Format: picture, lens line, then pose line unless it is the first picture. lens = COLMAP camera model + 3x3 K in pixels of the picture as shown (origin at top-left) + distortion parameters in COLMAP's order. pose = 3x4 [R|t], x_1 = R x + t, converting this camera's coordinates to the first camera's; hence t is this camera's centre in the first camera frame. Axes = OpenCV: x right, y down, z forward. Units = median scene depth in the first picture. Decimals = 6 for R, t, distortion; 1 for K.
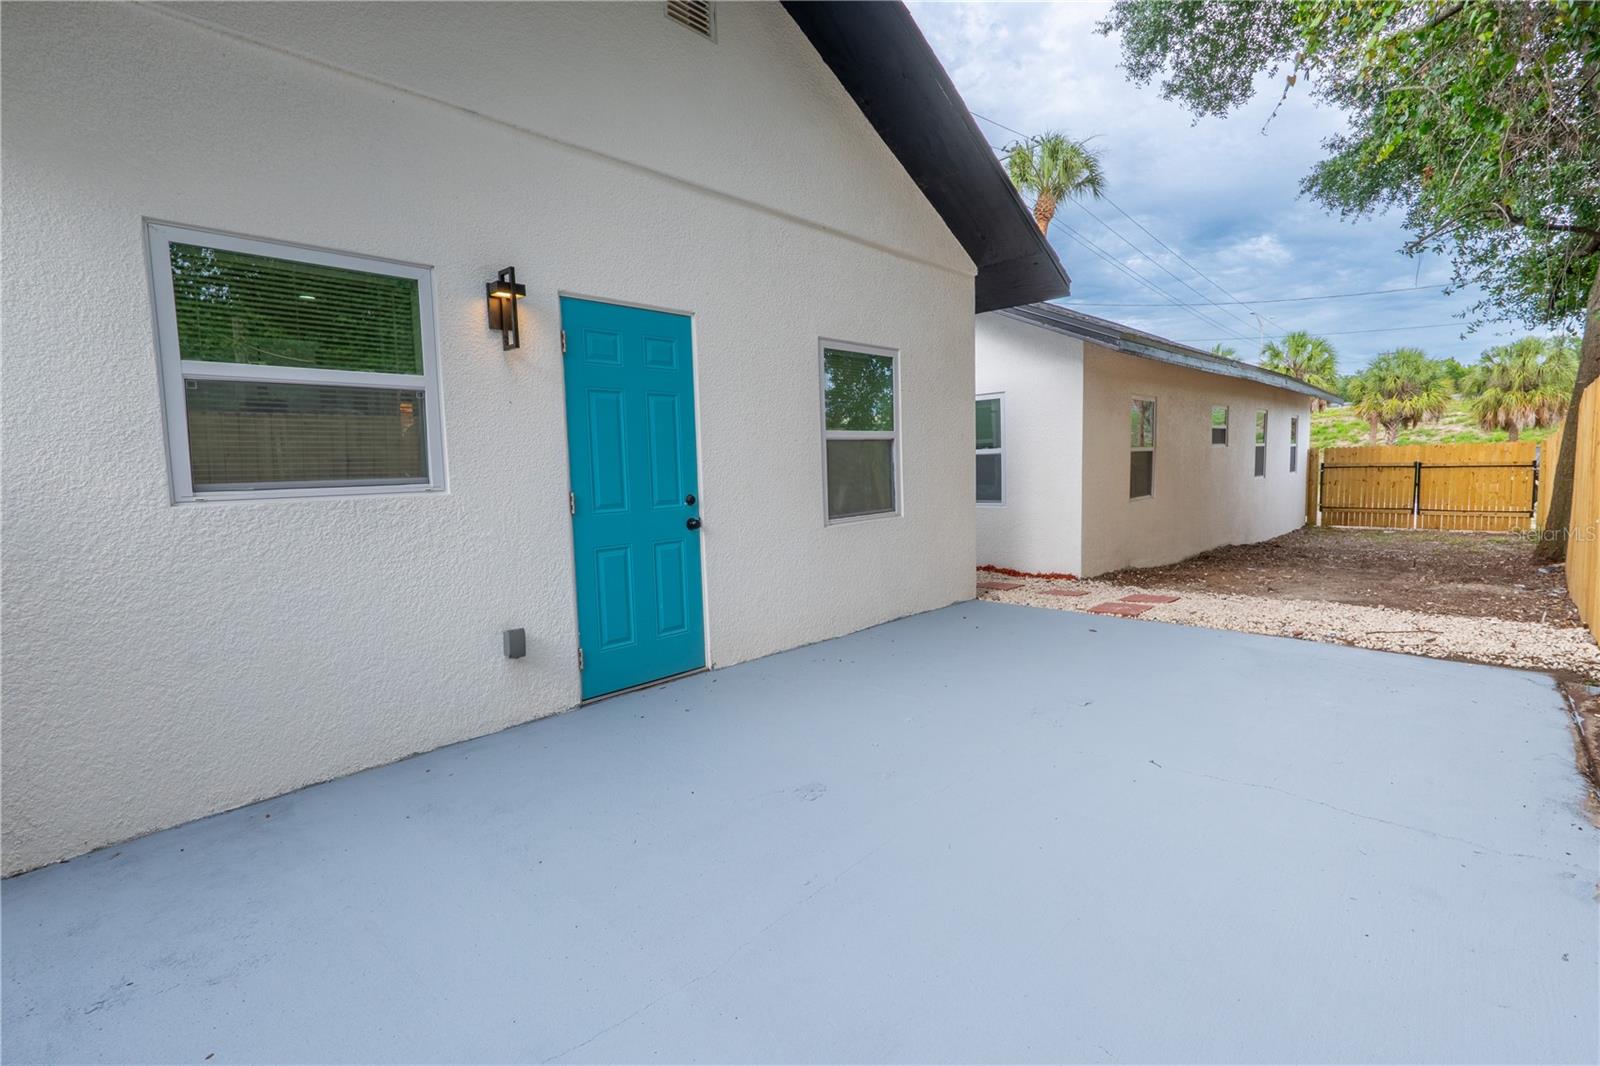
lens RADIAL K [[732.7, 0, 800.9], [0, 732.7, 532.6], [0, 0, 1]] dist [-0.012365, 0.001804]
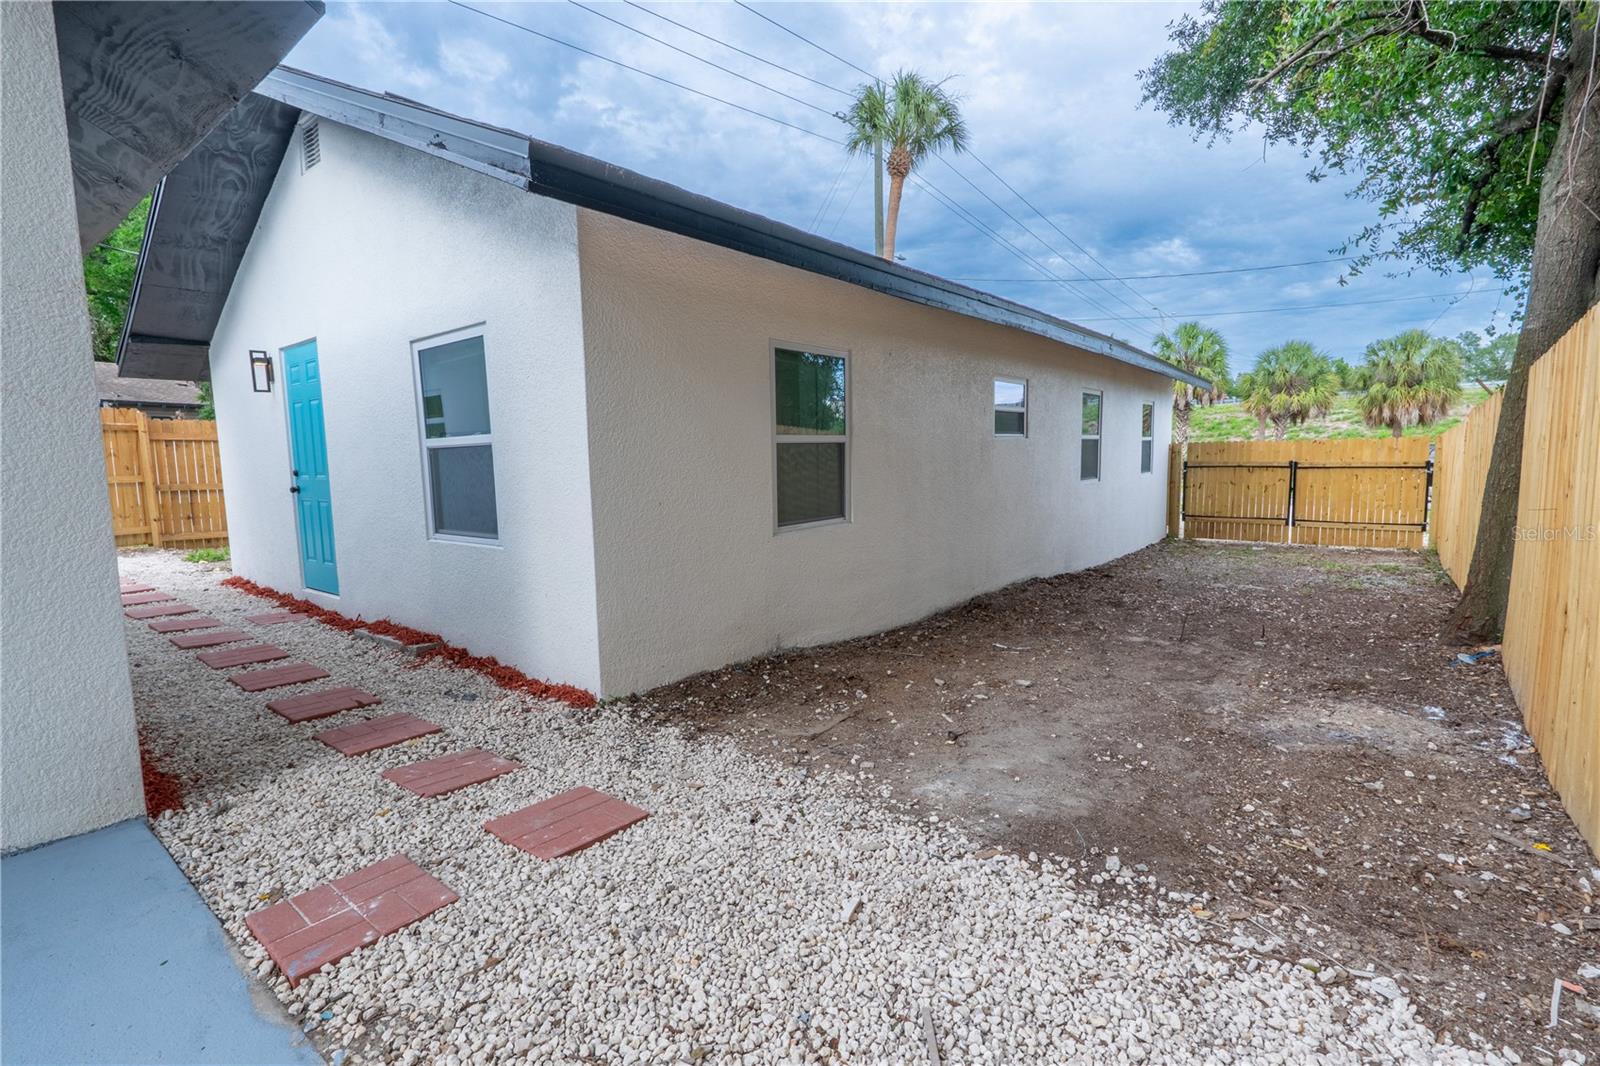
lens RADIAL K [[732.7, 0, 801.3], [0, 732.7, 538.2], [0, 0, 1]] dist [-0.012365, 0.001804]
pose [[0.995591, -0.002920, 0.093752, 0.106646], [0.001266, 0.999843, 0.017693, -0.012383], [-0.093789, -0.017496, 0.995438, 0.113791]]
